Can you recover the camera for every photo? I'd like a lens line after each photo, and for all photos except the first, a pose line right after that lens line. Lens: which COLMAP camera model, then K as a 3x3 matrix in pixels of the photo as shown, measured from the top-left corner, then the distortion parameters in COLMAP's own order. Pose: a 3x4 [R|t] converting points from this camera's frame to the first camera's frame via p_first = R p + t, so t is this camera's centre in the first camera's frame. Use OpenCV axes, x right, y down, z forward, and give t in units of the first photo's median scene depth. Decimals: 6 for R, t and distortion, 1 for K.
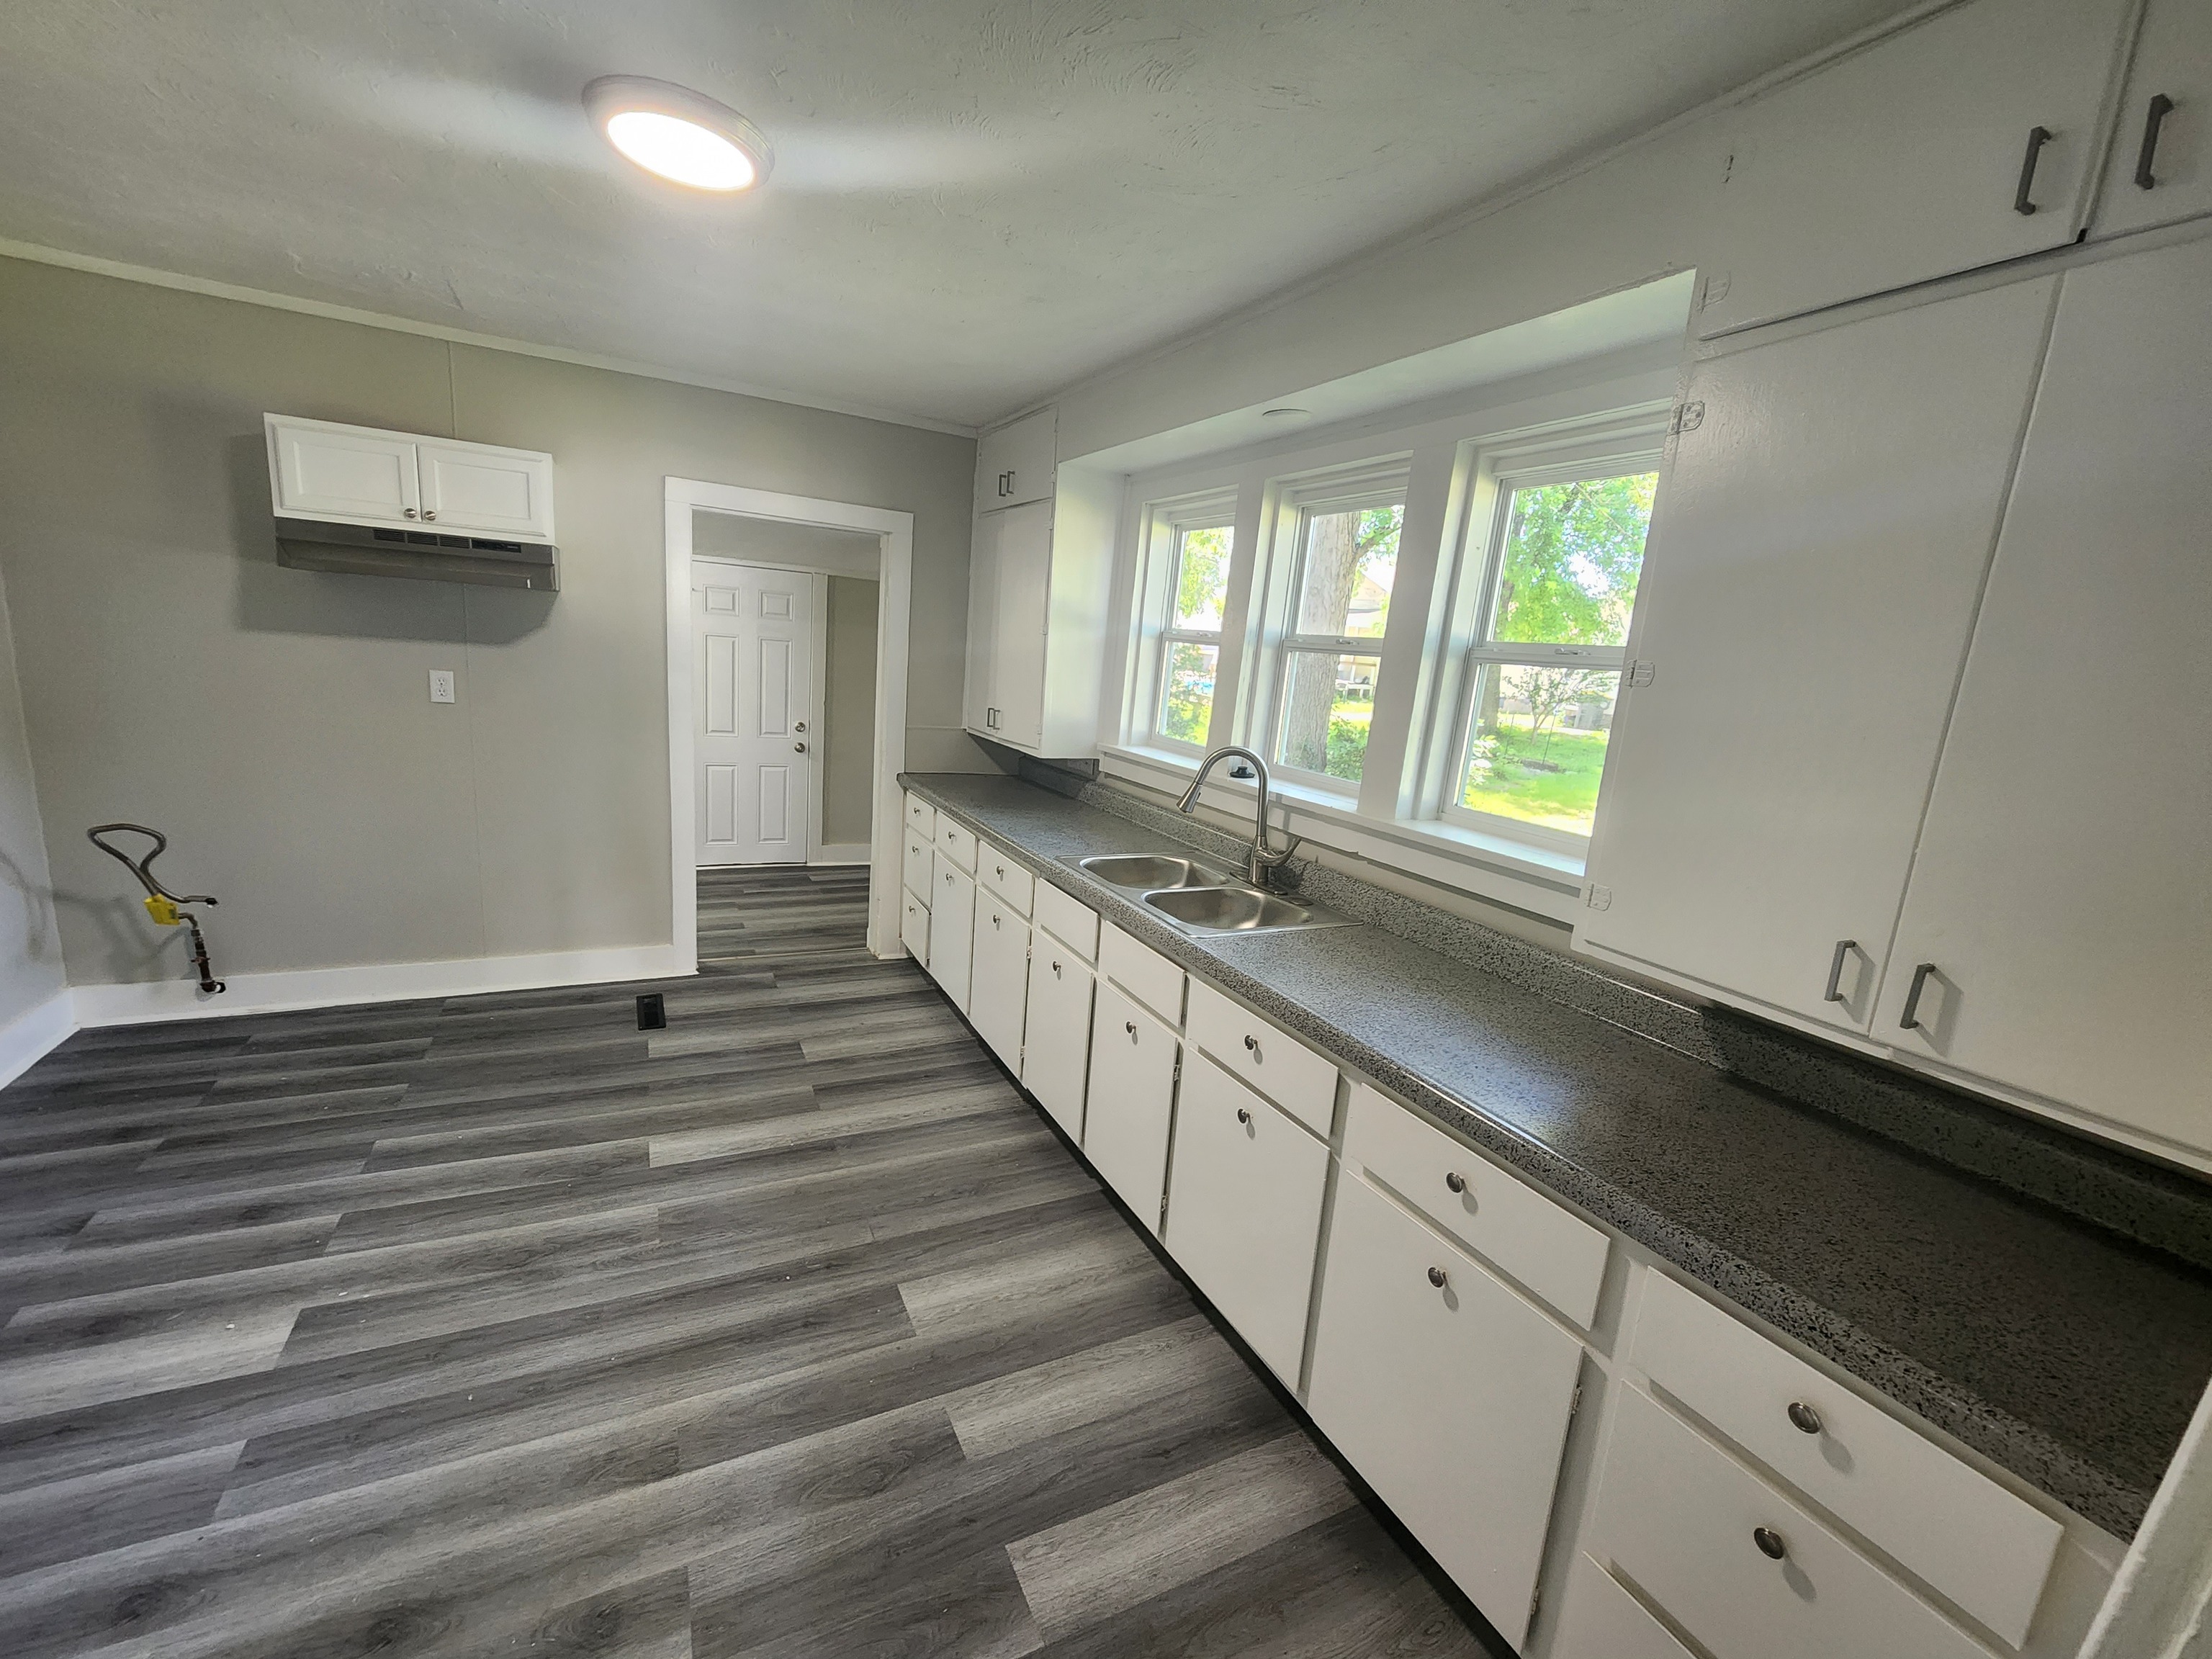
lens RADIAL K [[908.4, 0, 1100.5], [0, 908.4, 832.9], [0, 0, 1]] dist [-0.005978, 0.000257]
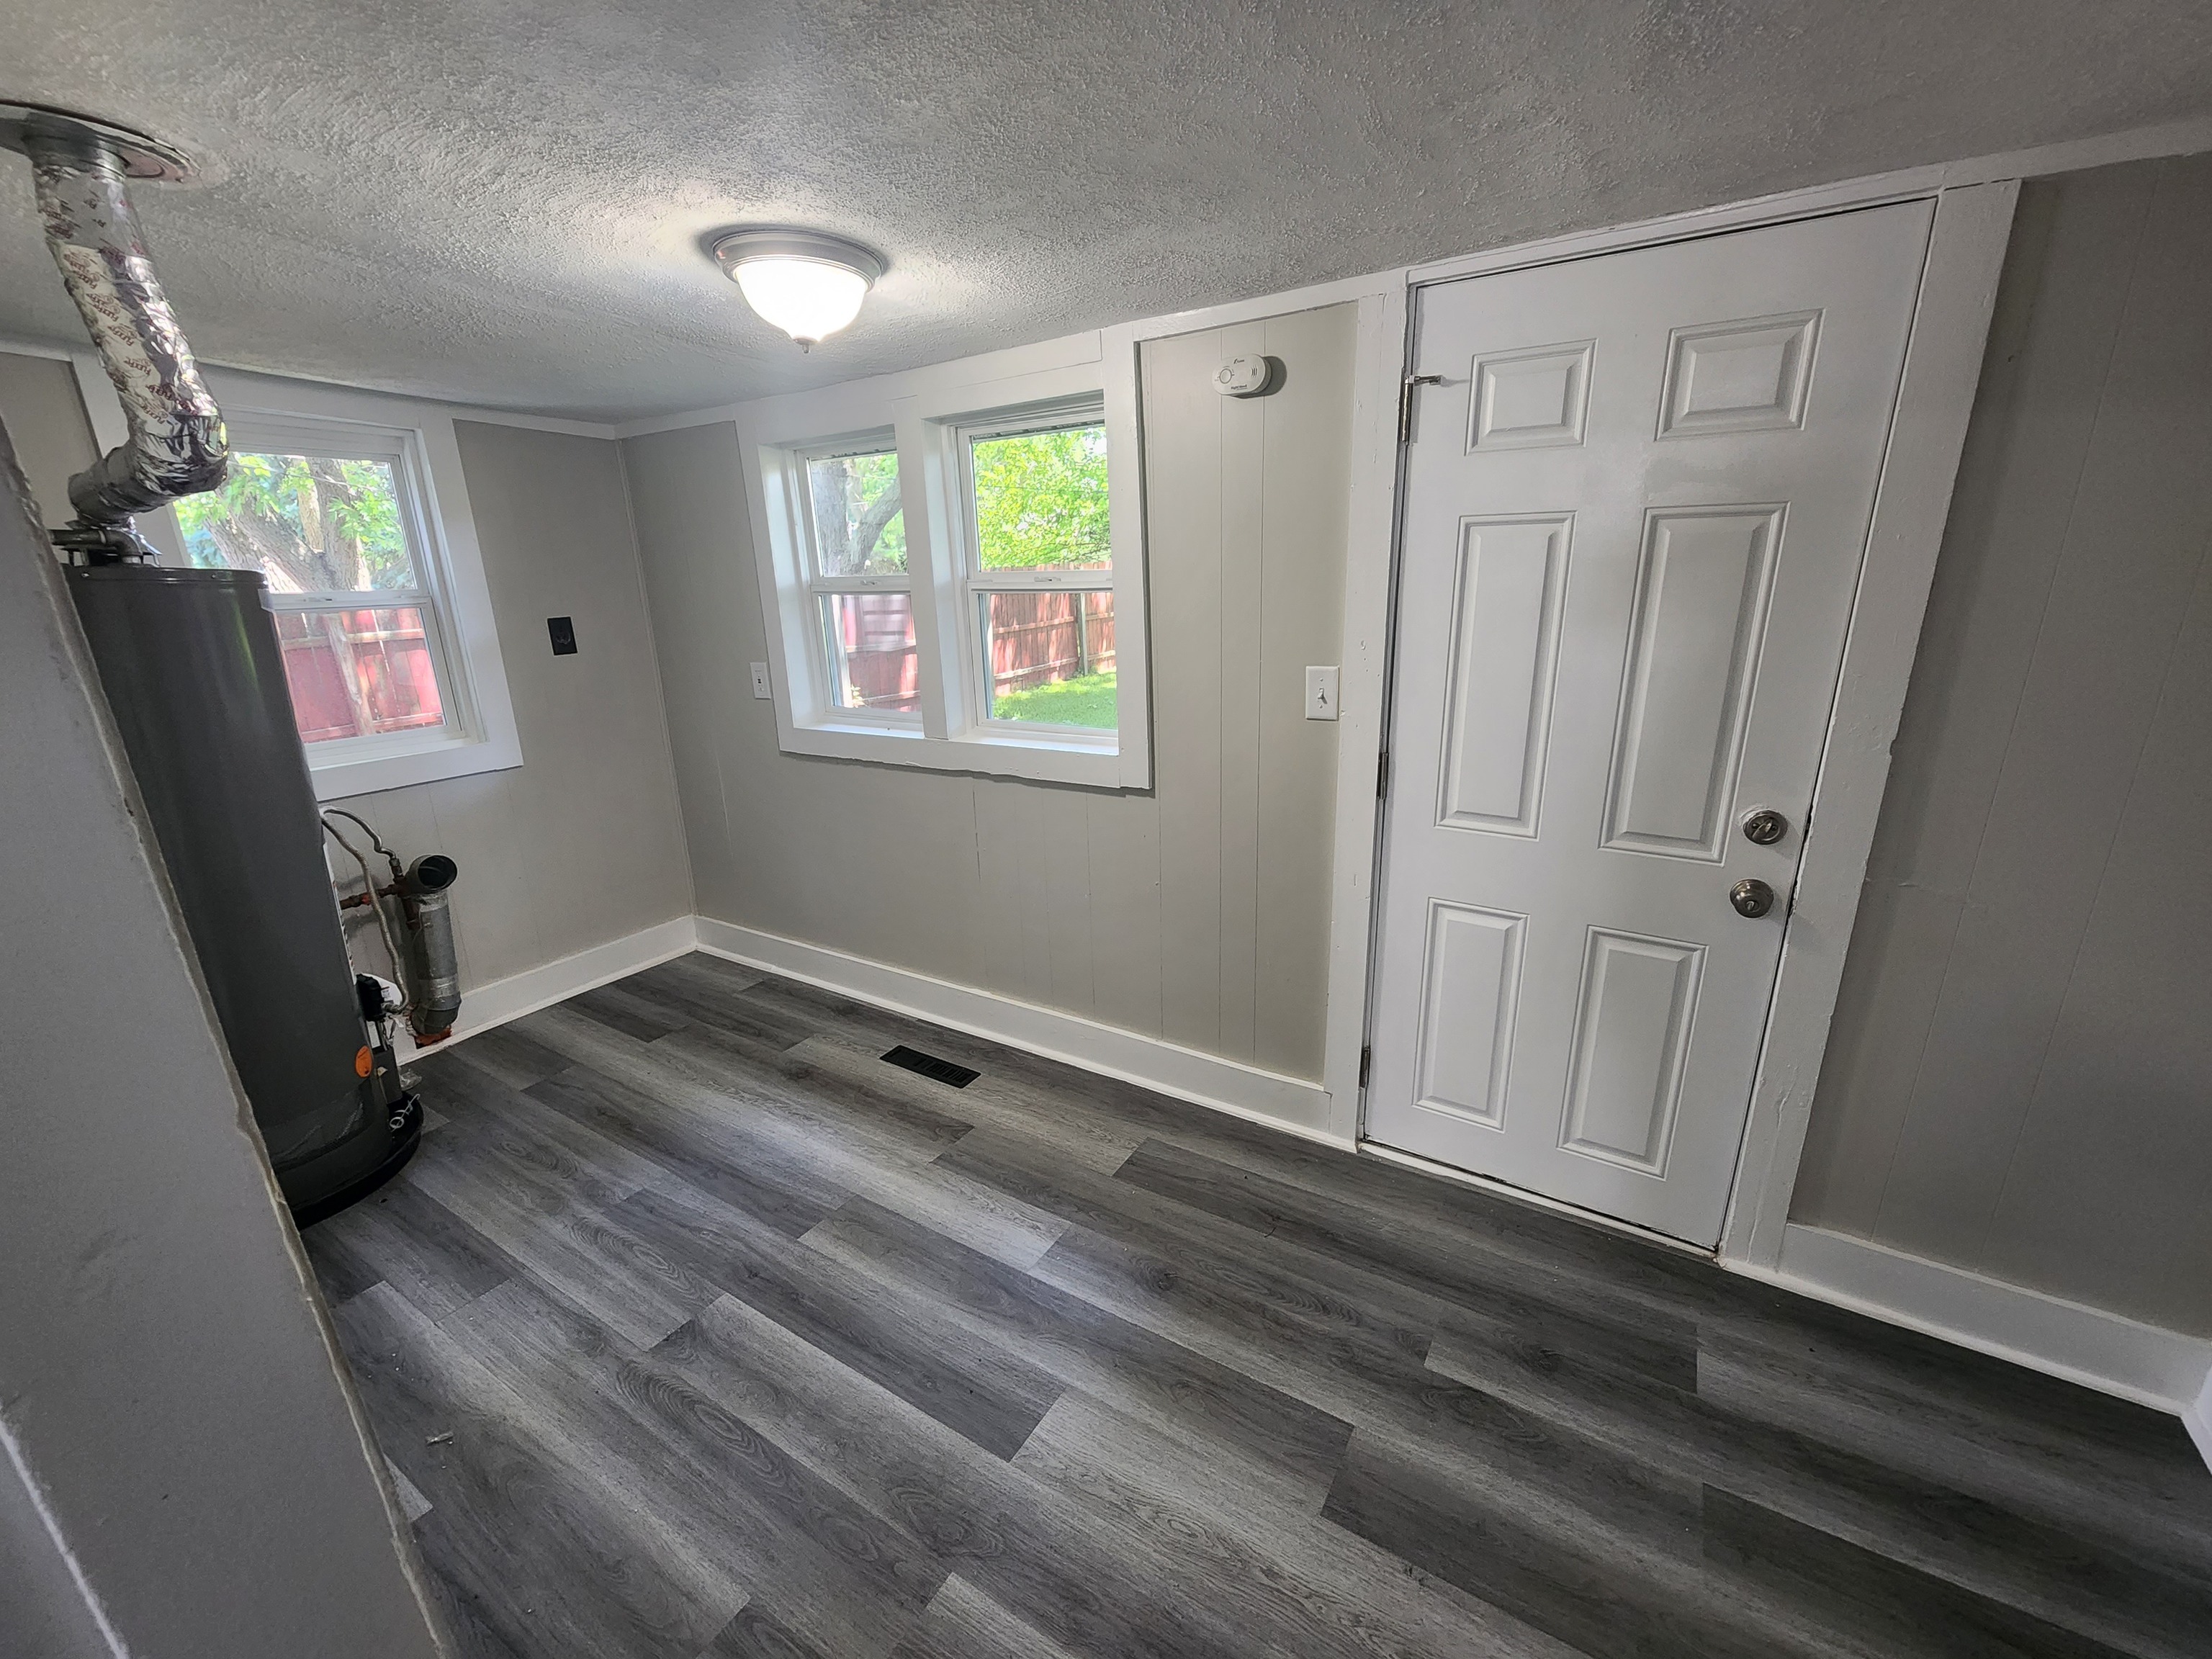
lens RADIAL K [[908.4, 0, 1111.2], [0, 908.4, 829.6], [0, 0, 1]] dist [-0.005978, 0.000257]
pose [[0.506219, 0.160887, -0.847265, -0.438488], [-0.100967, 0.986744, 0.127048, -0.290033], [0.856474, 0.021232, 0.515753, 1.521381]]
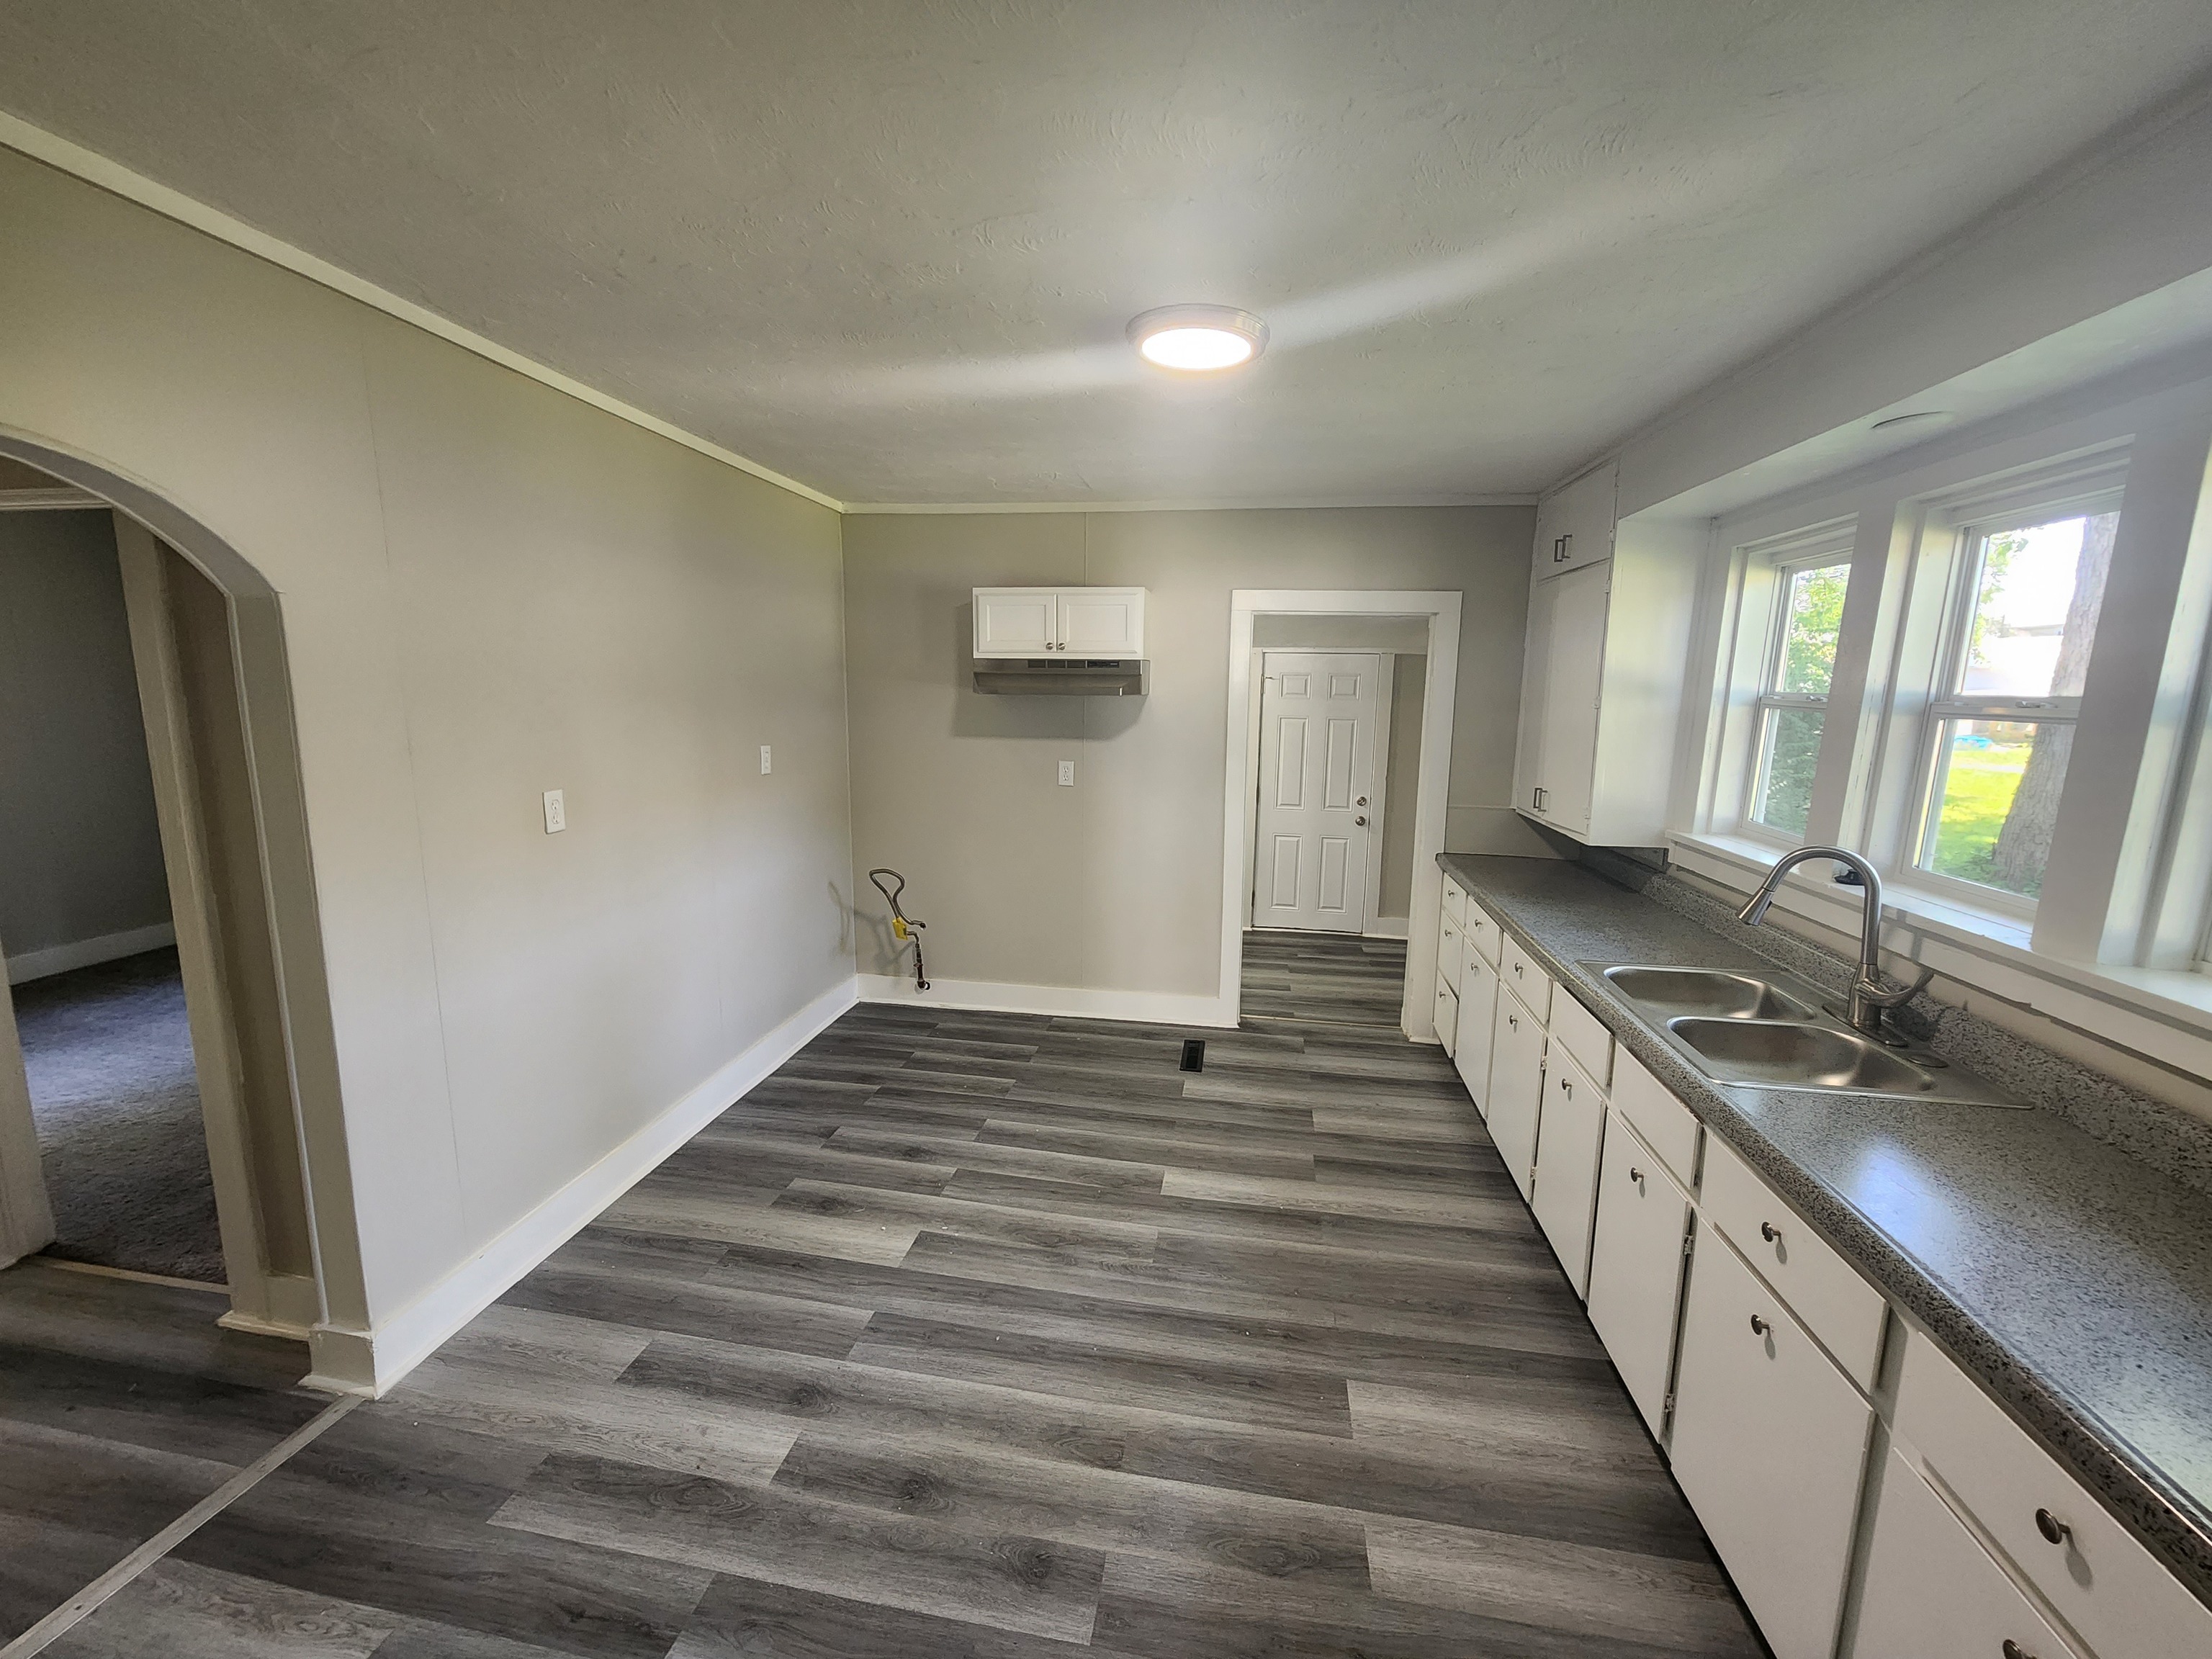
lens RADIAL K [[908.4, 0, 1101.8], [0, 908.4, 829.3], [0, 0, 1]] dist [-0.005978, 0.000257]
pose [[0.800975, 0.025743, -0.598145, 0.113359], [-0.069973, 0.996253, -0.050824, -0.025318], [0.594595, 0.082563, 0.799775, 0.001143]]
